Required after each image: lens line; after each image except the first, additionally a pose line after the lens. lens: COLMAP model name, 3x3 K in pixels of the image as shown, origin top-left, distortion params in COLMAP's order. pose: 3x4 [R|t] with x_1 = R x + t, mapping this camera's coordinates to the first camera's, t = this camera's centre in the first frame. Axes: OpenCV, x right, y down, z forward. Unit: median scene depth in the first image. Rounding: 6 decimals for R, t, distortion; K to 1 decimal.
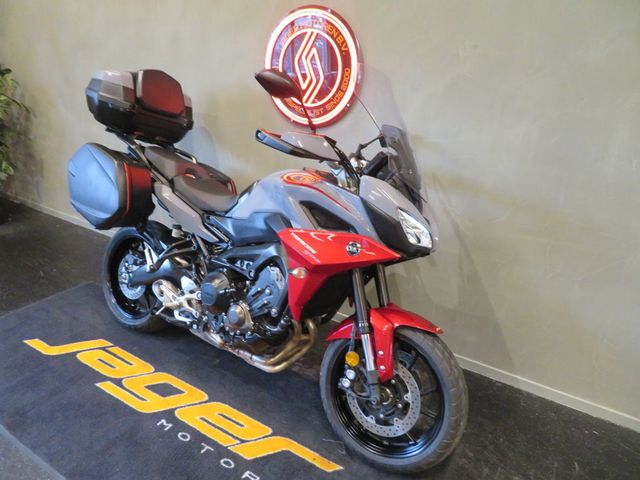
lens RADIAL K [[459.0, 0, 318.0], [0, 459.0, 238.7], [0, 0, 1]] dist [-0.015178, 0.000343]
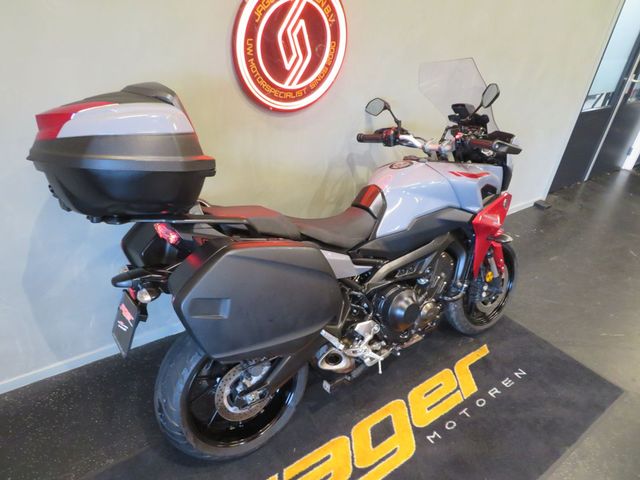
lens RADIAL K [[459.0, 0, 318.0], [0, 459.0, 238.7], [0, 0, 1]] dist [-0.015178, 0.000343]
pose [[0.363728, -0.488084, 0.793395, -1.011960], [0.250859, 0.871592, 0.421185, -0.485157], [-0.897091, 0.045834, 0.439463, 0.733117]]
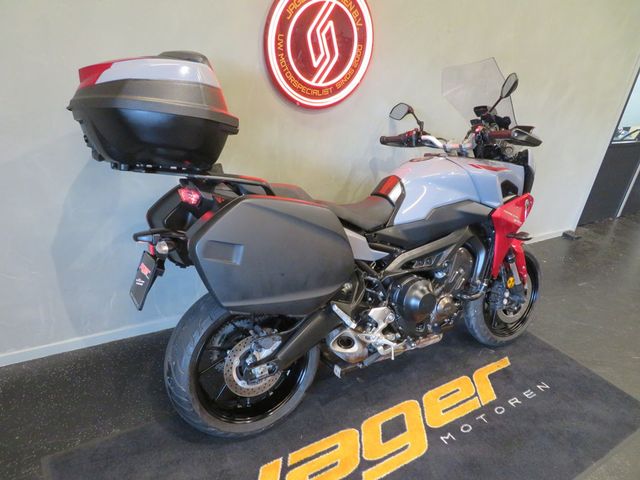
lens RADIAL K [[459.0, 0, 318.0], [0, 459.0, 238.7], [0, 0, 1]] dist [-0.015178, 0.000343]
pose [[0.434111, -0.385836, 0.814051, -1.073605], [0.230243, 0.921146, 0.313813, -0.365547], [-0.870940, 0.051200, 0.488715, 0.713287]]
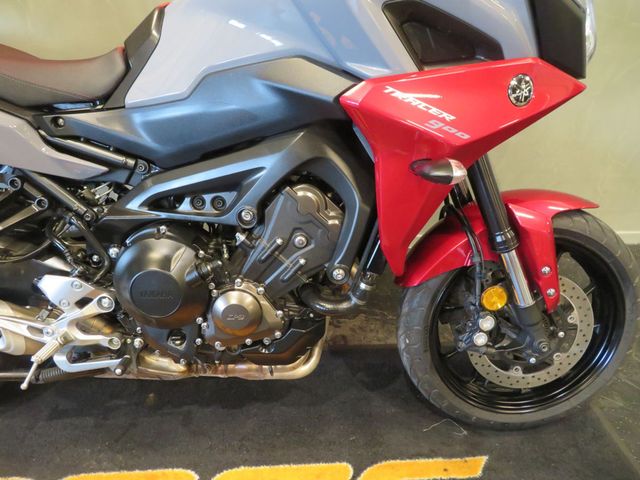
lens RADIAL K [[459.0, 0, 318.0], [0, 459.0, 238.7], [0, 0, 1]] dist [-0.015178, 0.000343]
pose [[0.813707, -0.341503, 0.470379, -0.296849], [0.225797, 0.931373, 0.285587, -0.014631], [-0.535627, -0.126174, 0.834976, 0.565207]]
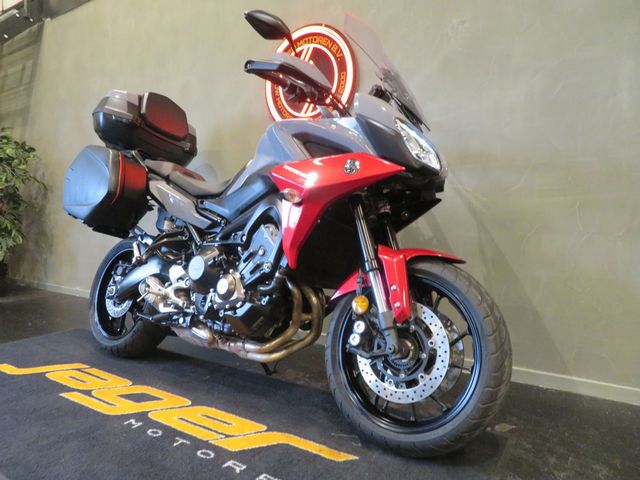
lens RADIAL K [[459.0, 0, 318.0], [0, 459.0, 238.7], [0, 0, 1]] dist [-0.015178, 0.000343]
pose [[0.998216, -0.048106, -0.035367, 0.029492], [0.034699, 0.949432, -0.312048, 0.349534], [0.048590, 0.310264, 0.949408, 0.154097]]
